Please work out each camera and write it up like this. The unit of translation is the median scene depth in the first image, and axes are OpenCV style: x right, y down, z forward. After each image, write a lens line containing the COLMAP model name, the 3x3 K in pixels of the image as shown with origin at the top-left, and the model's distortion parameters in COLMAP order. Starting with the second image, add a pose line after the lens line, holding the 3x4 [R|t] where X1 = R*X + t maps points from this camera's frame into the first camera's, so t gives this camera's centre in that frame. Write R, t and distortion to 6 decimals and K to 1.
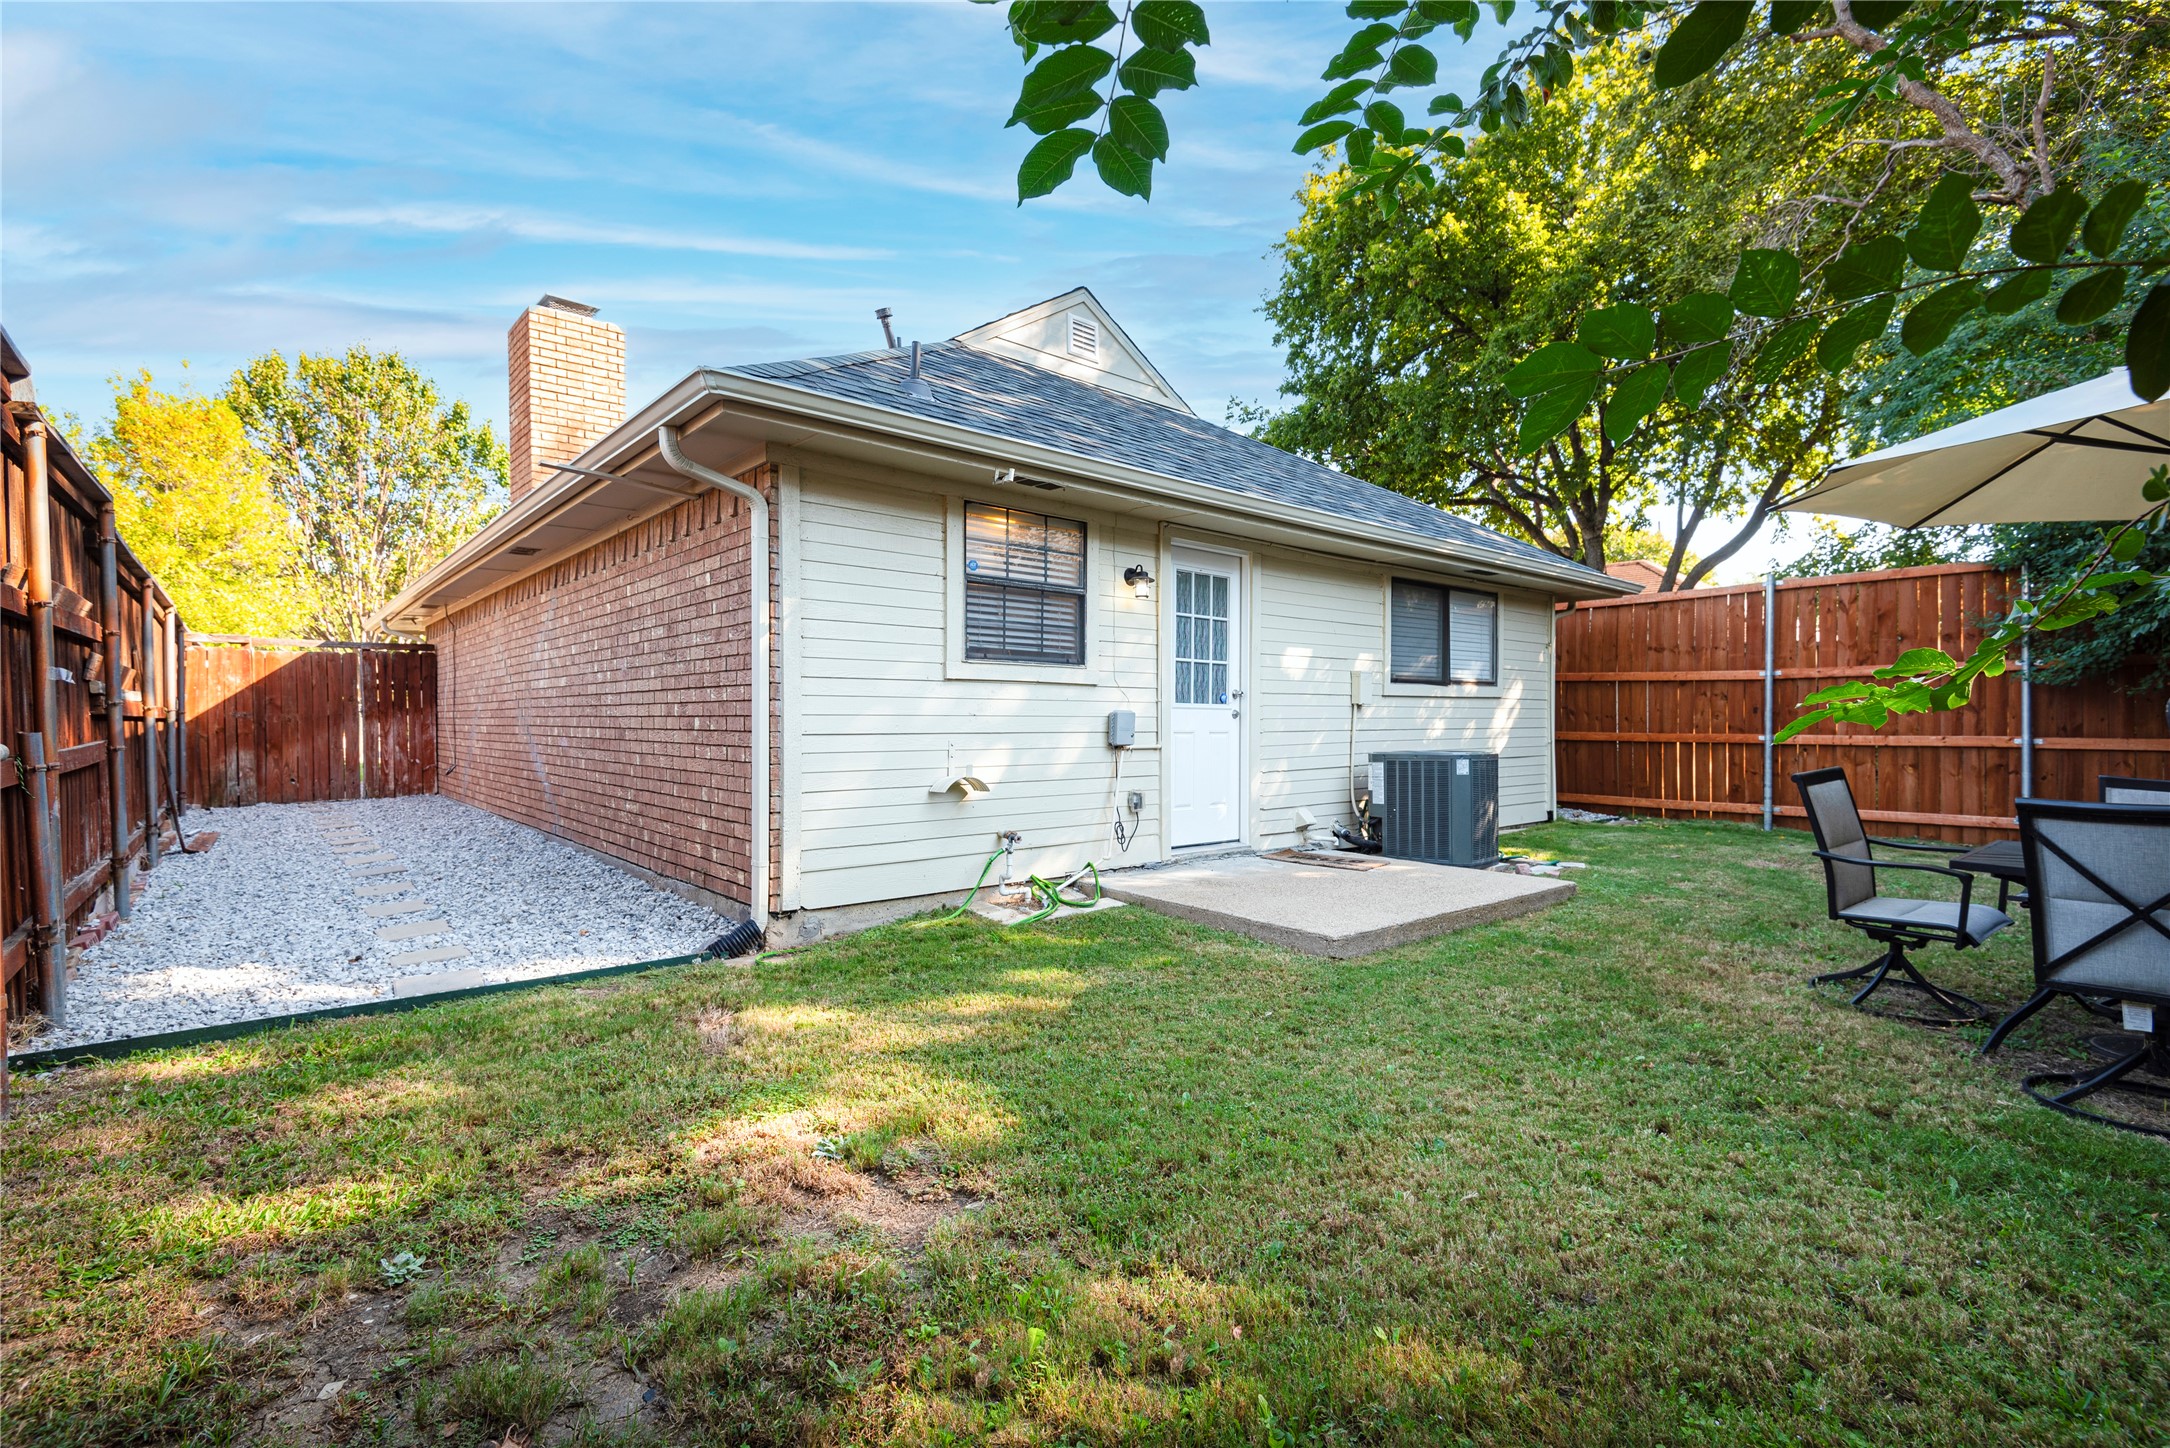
lens RADIAL K [[977.1, 0, 1079.9], [0, 977.1, 726.4], [0, 0, 1]] dist [0.009078, -0.004573]
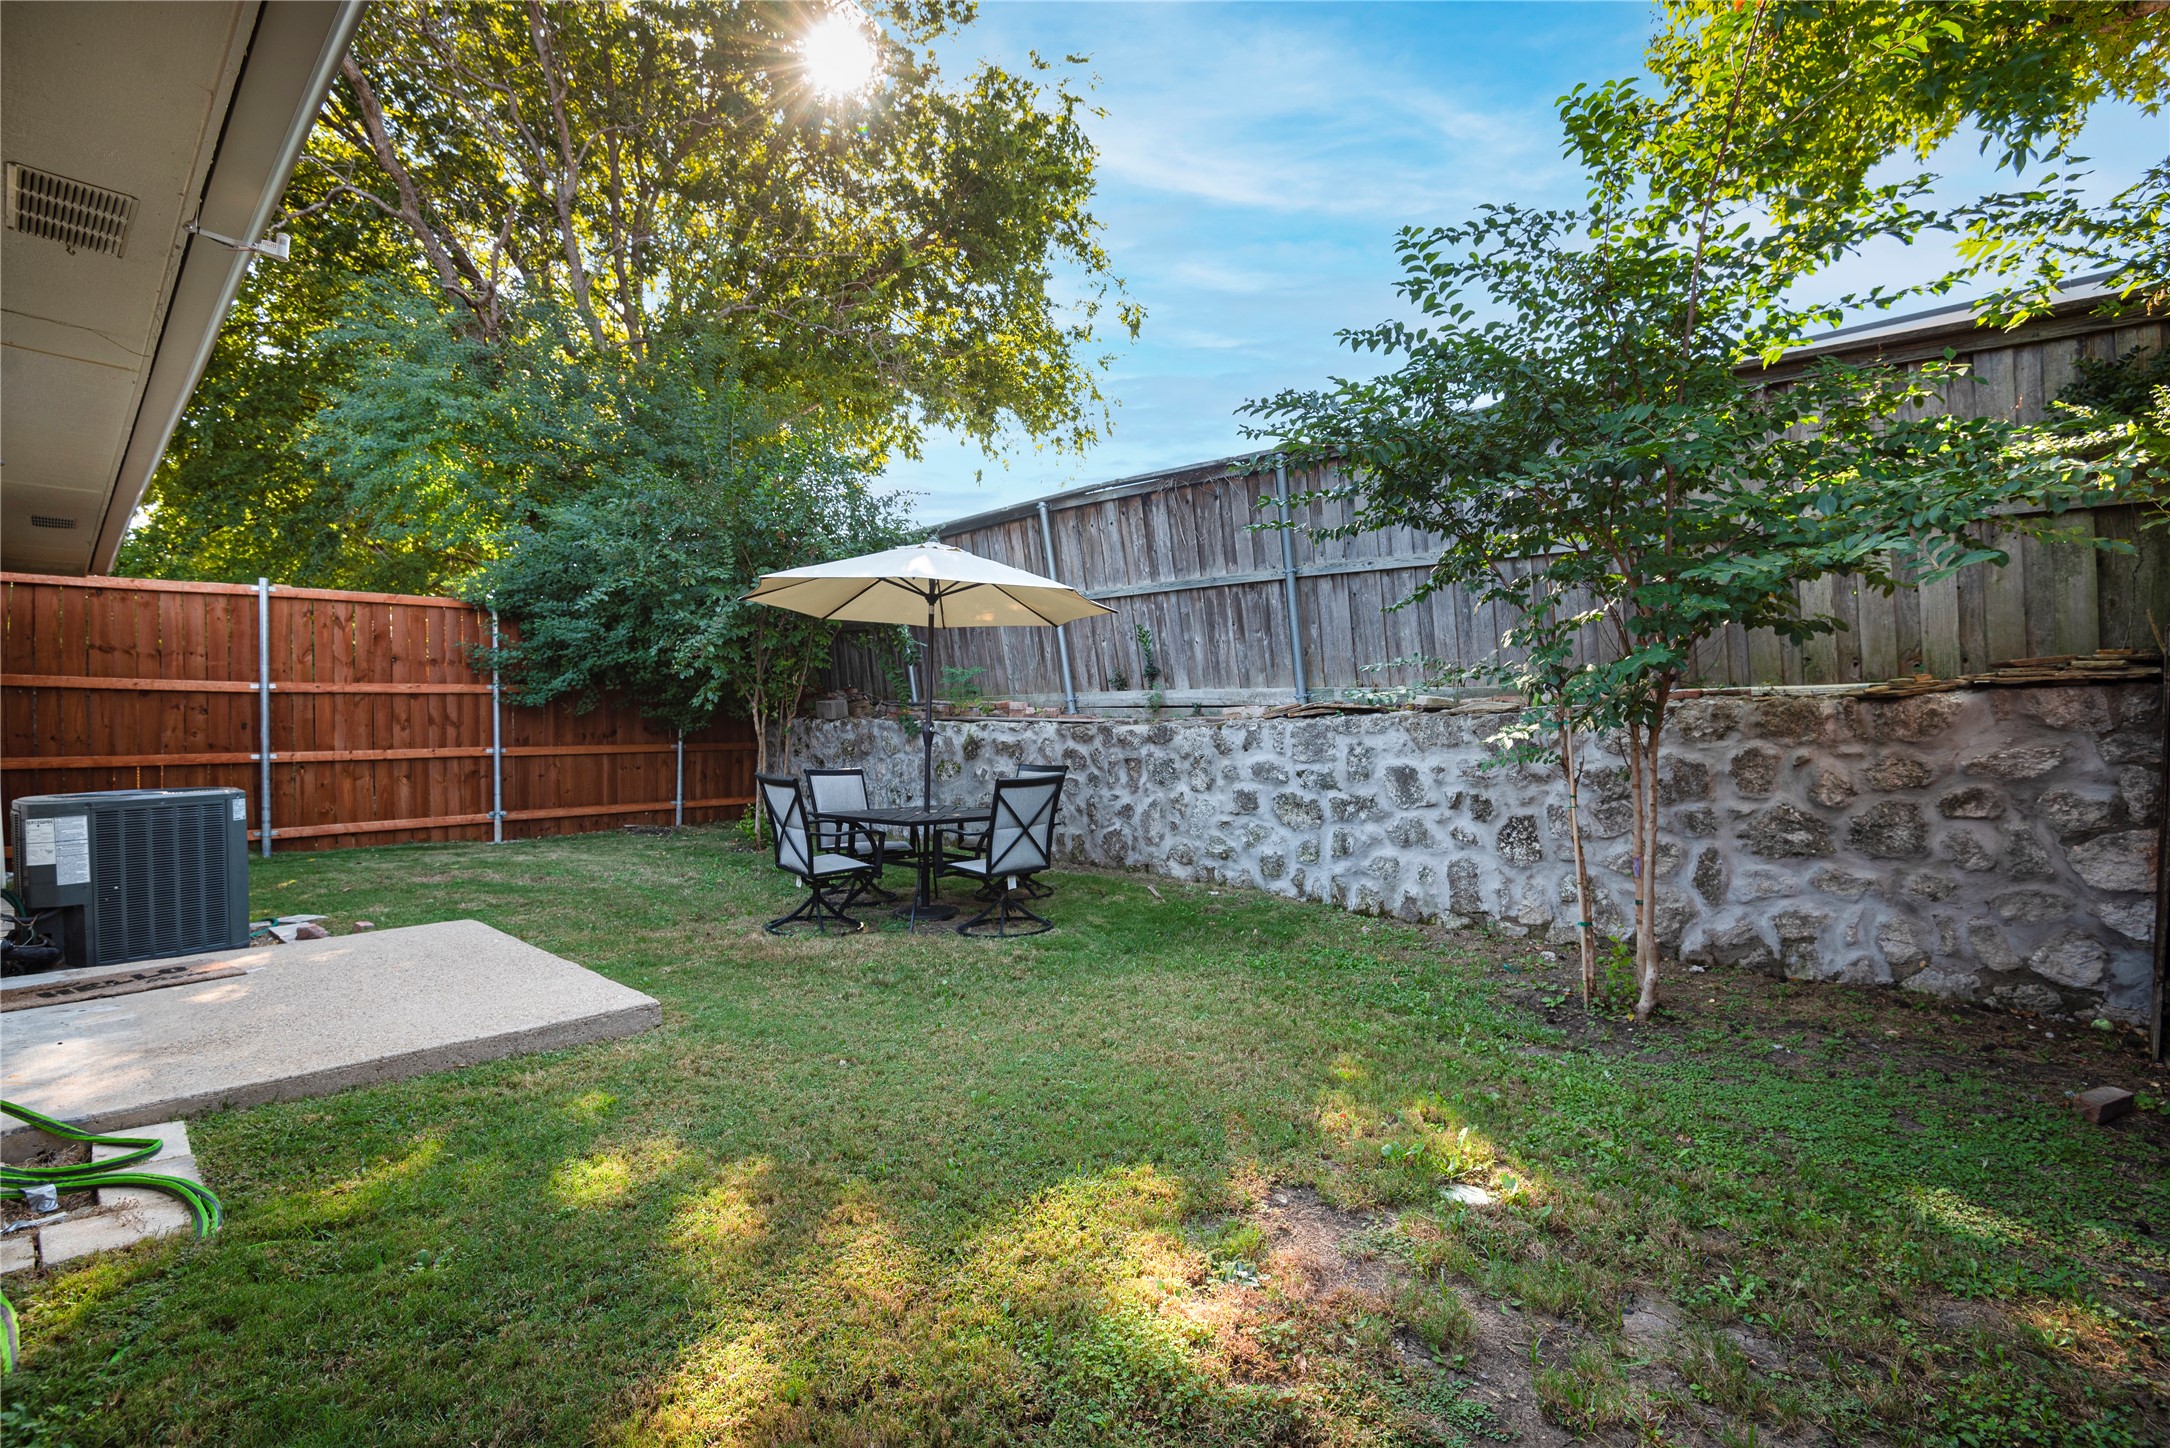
lens RADIAL K [[977.1, 0, 1080.9], [0, 977.1, 722.6], [0, 0, 1]] dist [0.009078, -0.004573]
pose [[-0.119990, -0.002335, 0.992772, -0.330653], [0.015008, 0.999879, 0.004166, -0.013498], [-0.992662, 0.015399, -0.119940, 0.384440]]
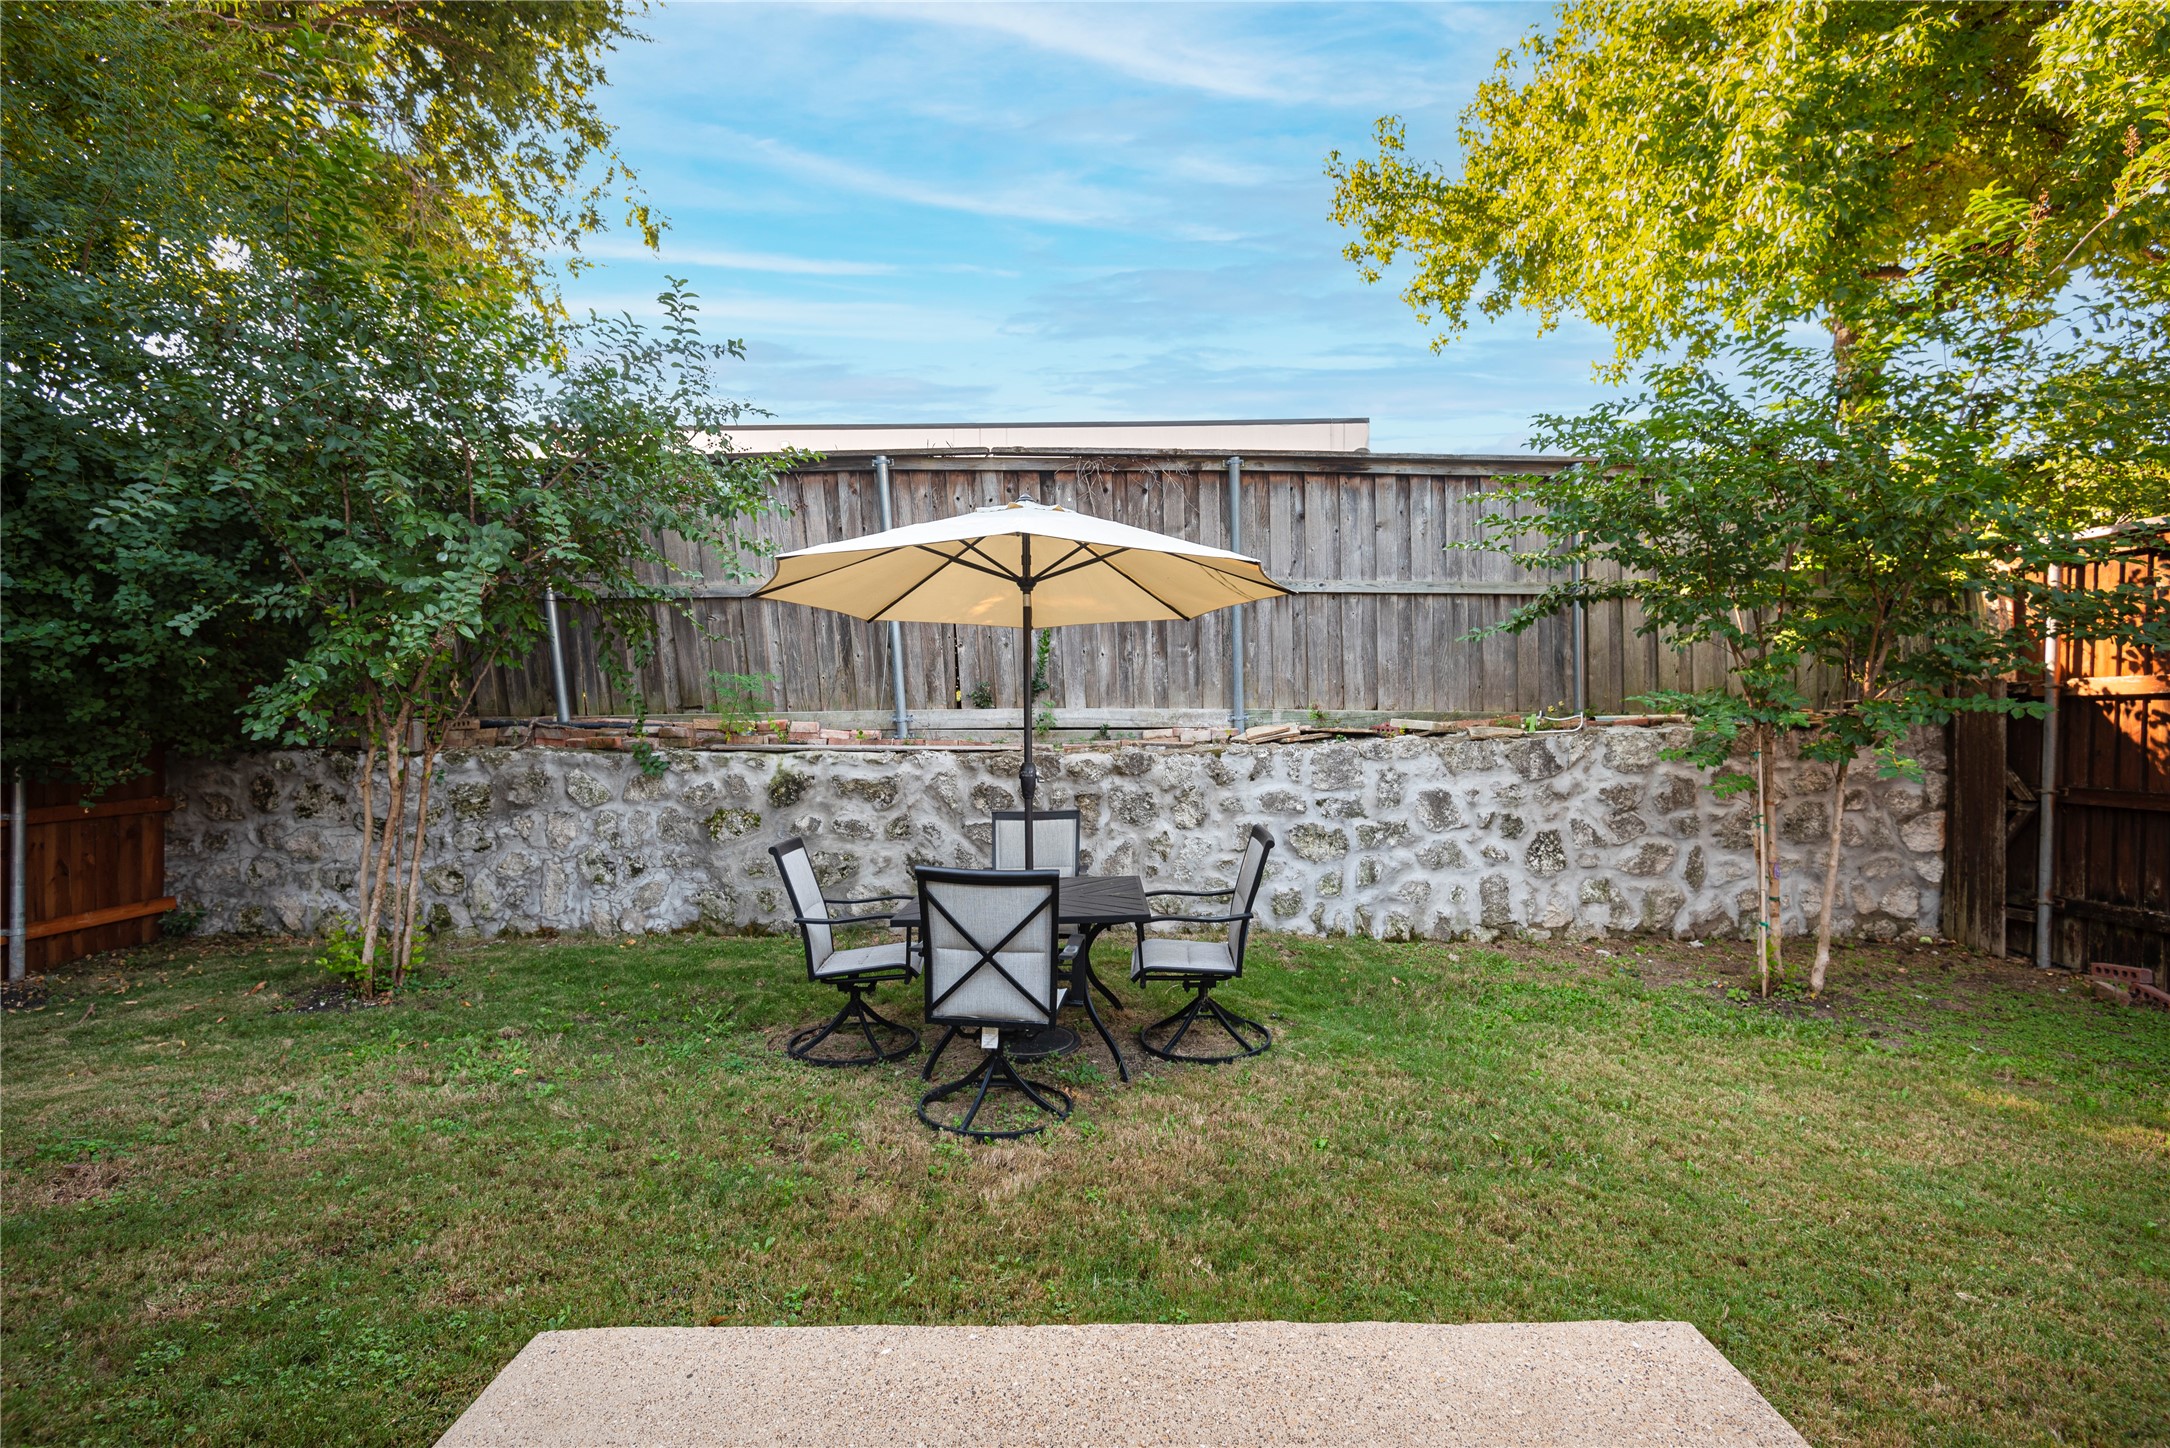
lens RADIAL K [[977.1, 0, 1086.7], [0, 977.1, 715.4], [0, 0, 1]] dist [0.009078, -0.004573]
pose [[-0.766484, 0.006144, 0.642234, -0.065024], [0.016477, 0.999813, 0.010100, -0.032375], [-0.642052, 0.018323, -0.766442, 0.647422]]
